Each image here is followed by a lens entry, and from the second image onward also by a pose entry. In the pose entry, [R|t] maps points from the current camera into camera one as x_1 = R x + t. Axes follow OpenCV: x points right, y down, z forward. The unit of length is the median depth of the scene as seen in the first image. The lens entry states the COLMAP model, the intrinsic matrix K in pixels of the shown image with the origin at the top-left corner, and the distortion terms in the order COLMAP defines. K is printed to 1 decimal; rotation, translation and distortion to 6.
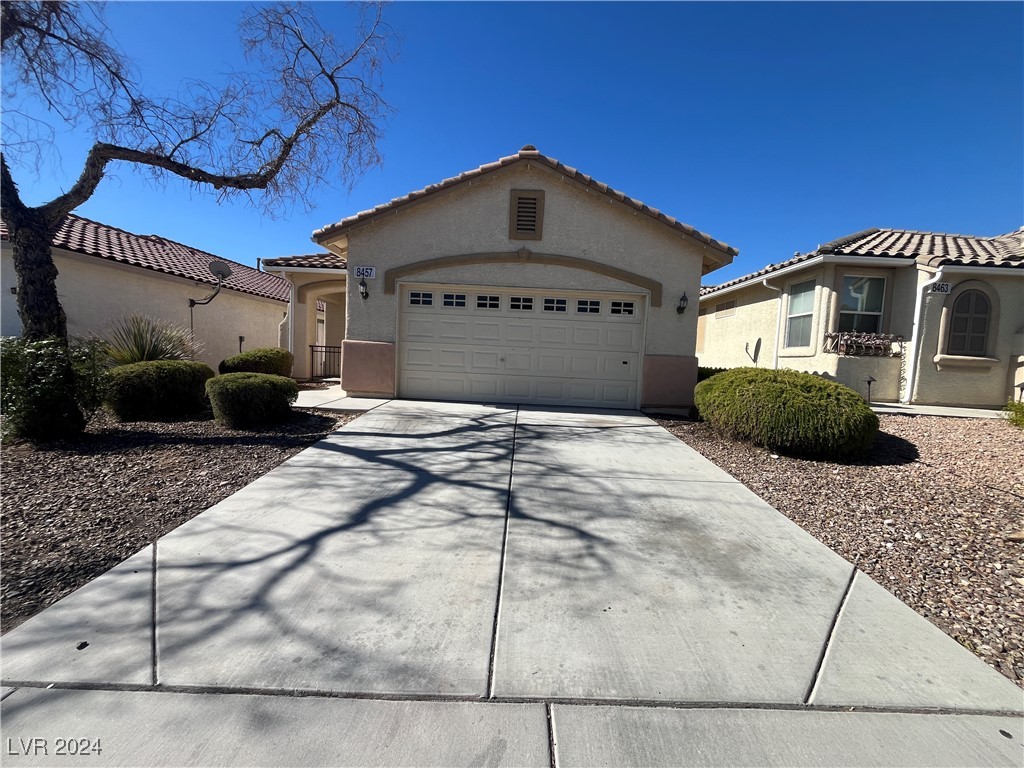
lens RADIAL K [[413.0, 0, 515.4], [0, 413.0, 389.7], [0, 0, 1]] dist [0.001417, -0.000198]
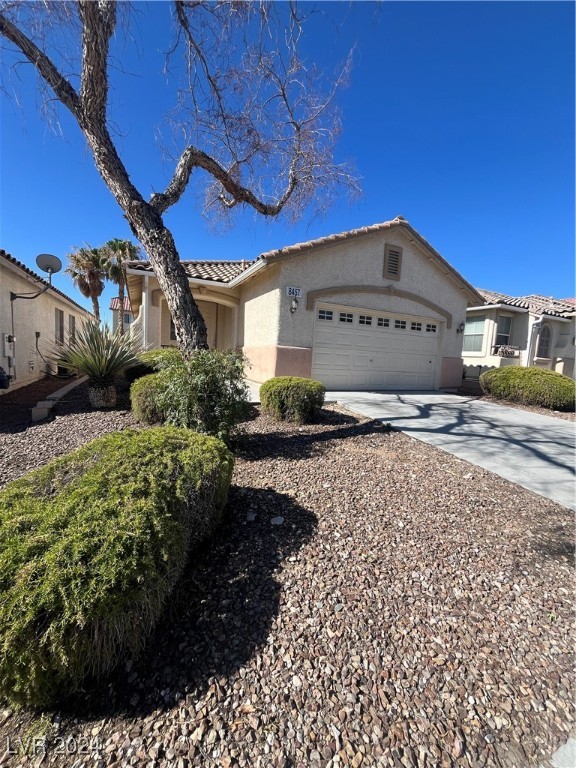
lens RADIAL K [[309.7, 0, 288.7], [0, 309.7, 380.7], [0, 0, 1]] dist [0.001417, -0.000198]
pose [[0.898985, -0.031930, 0.436815, -0.778345], [0.008763, 0.998451, 0.054950, -0.064904], [-0.437892, -0.045572, 0.897872, 0.146159]]
